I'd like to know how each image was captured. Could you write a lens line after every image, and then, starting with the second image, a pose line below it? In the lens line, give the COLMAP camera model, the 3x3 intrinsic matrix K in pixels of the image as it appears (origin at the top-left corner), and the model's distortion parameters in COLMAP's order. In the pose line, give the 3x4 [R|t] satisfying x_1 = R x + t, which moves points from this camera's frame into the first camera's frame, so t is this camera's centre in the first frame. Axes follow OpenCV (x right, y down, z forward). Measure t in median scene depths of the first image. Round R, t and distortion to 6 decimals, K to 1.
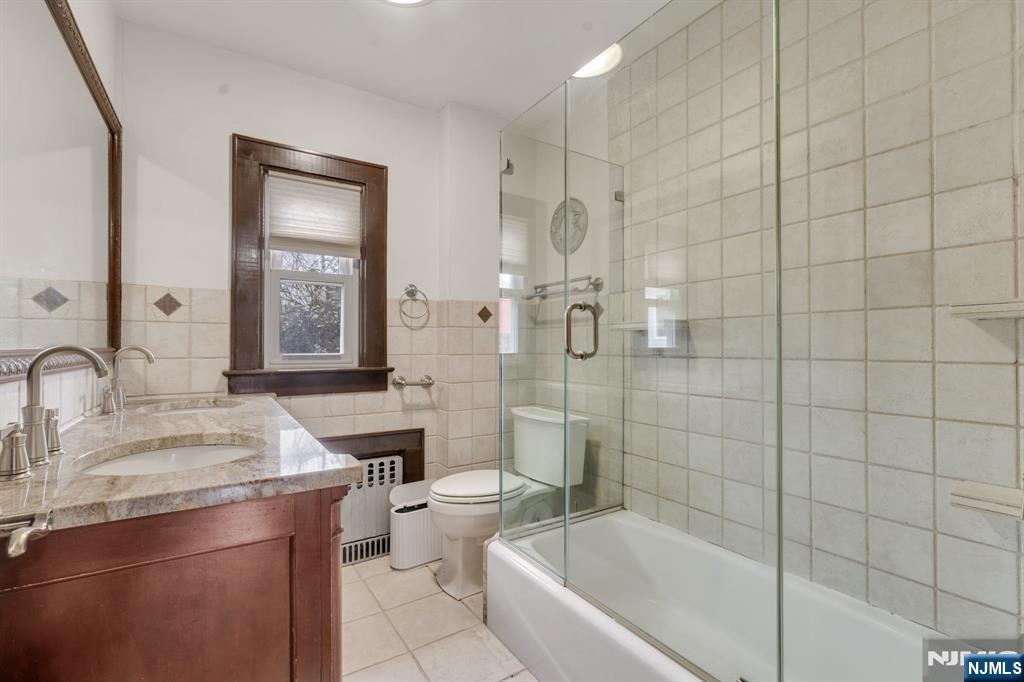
lens RADIAL K [[448.1, 0, 514.5], [0, 448.1, 342.0], [0, 0, 1]] dist [-0.003850, -0.000913]
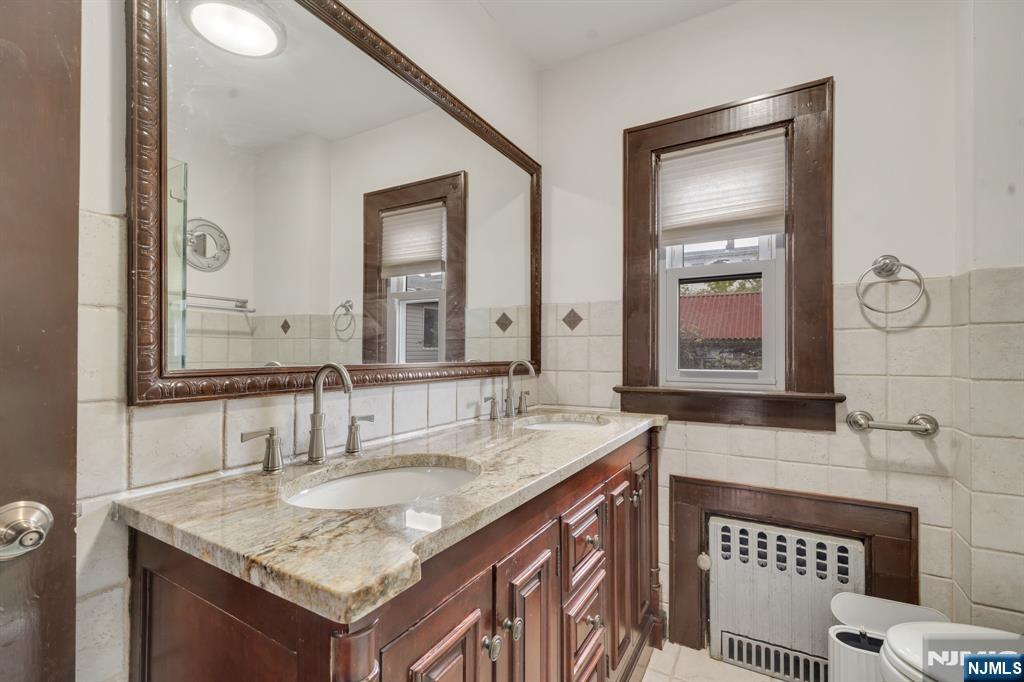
lens RADIAL K [[448.1, 0, 510.5], [0, 448.1, 352.1], [0, 0, 1]] dist [-0.003850, -0.000913]
pose [[0.440815, -0.006243, -0.897576, 0.081618], [0.008008, 0.999963, -0.003022, -0.004911], [0.897562, -0.005856, 0.440849, 0.326332]]
